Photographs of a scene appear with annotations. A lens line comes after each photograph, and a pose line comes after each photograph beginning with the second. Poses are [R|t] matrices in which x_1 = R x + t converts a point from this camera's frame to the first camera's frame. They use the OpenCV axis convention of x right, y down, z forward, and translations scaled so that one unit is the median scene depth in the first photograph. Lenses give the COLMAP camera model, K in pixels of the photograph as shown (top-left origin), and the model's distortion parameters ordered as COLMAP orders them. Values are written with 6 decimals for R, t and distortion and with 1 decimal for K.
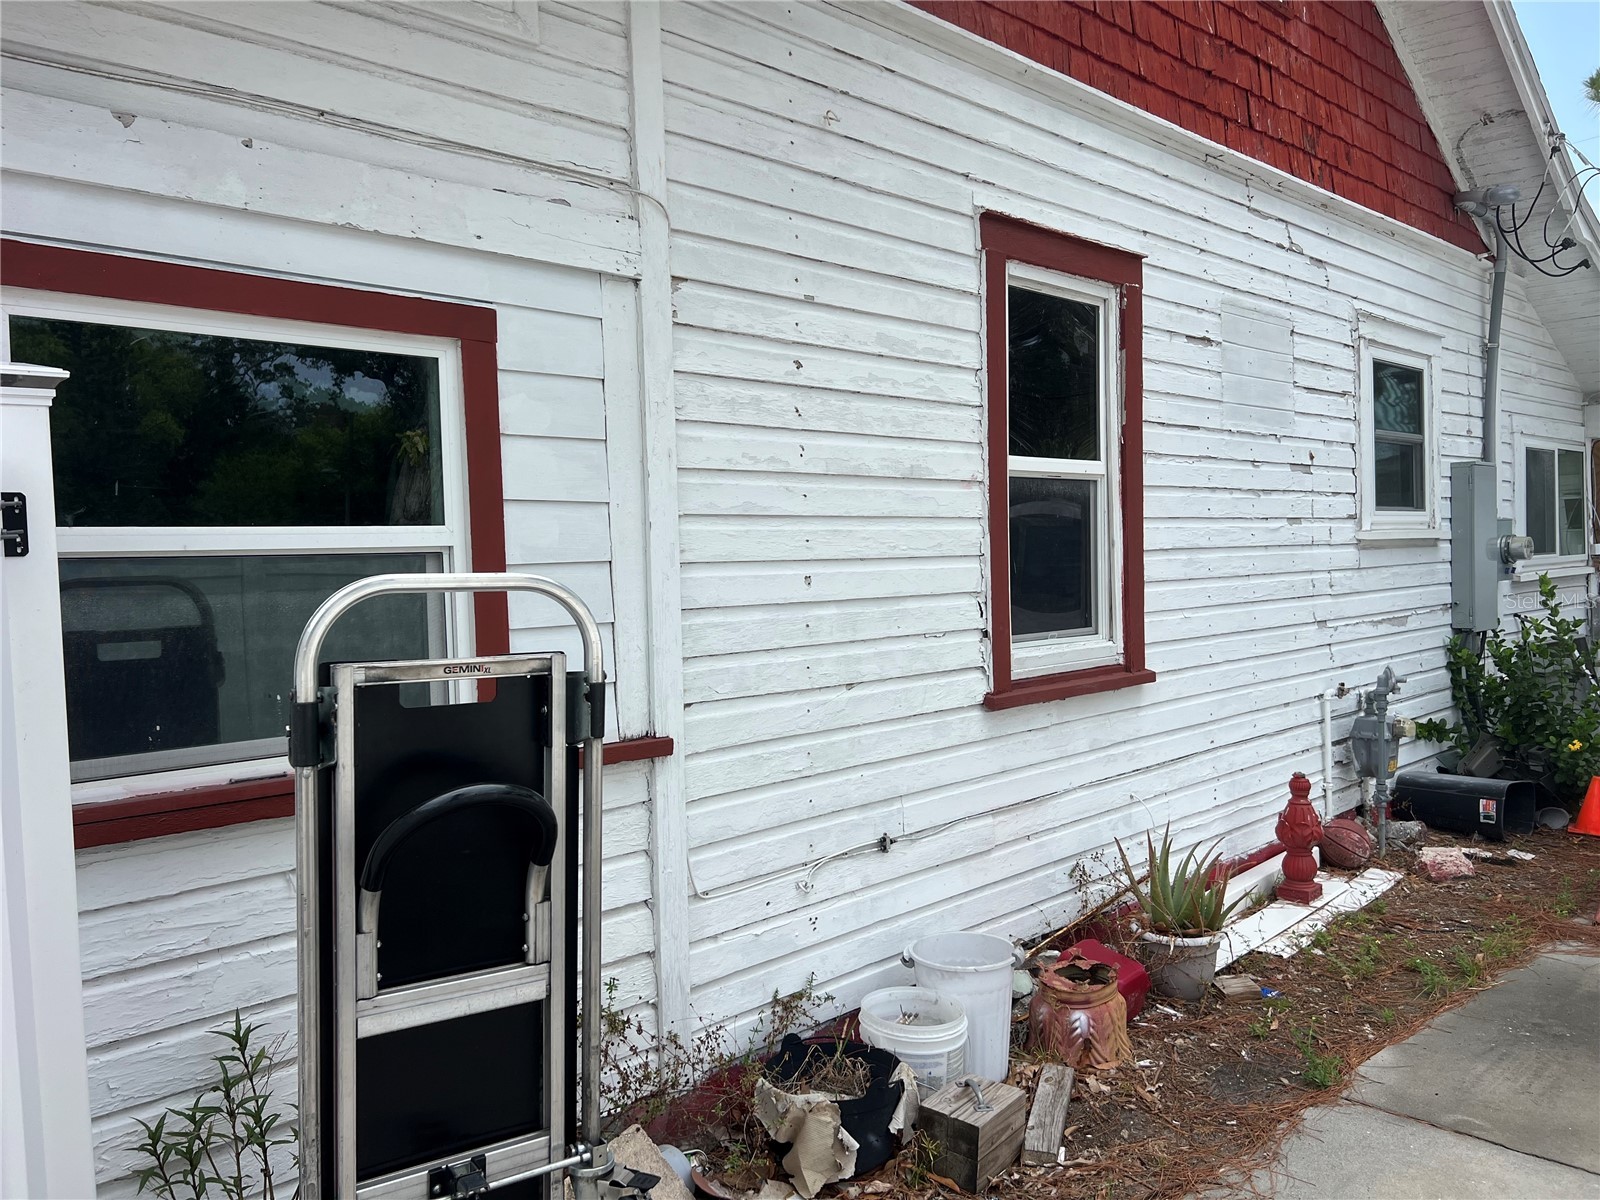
lens RADIAL K [[1207.0, 0, 807.0], [0, 1207.0, 599.5], [0, 0, 1]] dist [0.110722, -0.159117]
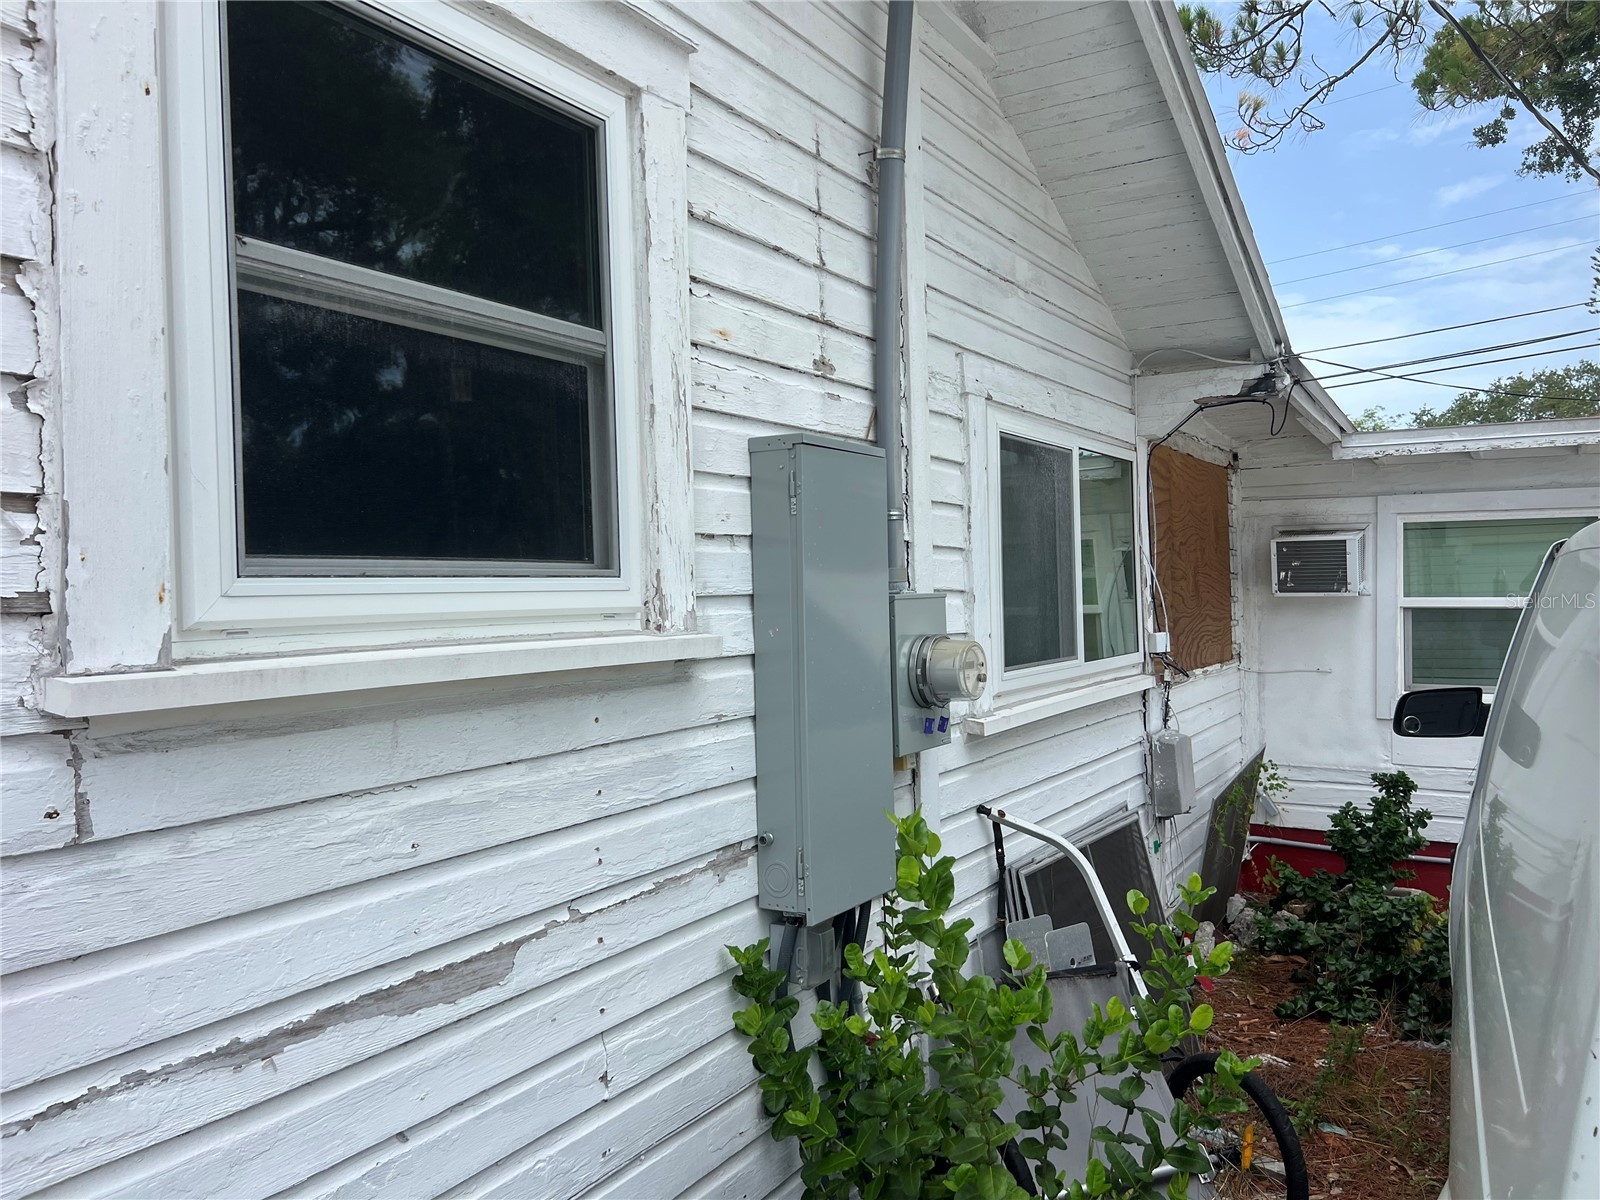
lens RADIAL K [[1207.0, 0, 807.0], [0, 1207.0, 599.5], [0, 0, 1]] dist [0.110722, -0.159117]
pose [[0.966838, 0.001260, 0.255389, 0.431888], [0.008322, 0.999301, -0.036436, -0.050005], [-0.255257, 0.037353, 0.966152, 0.633302]]
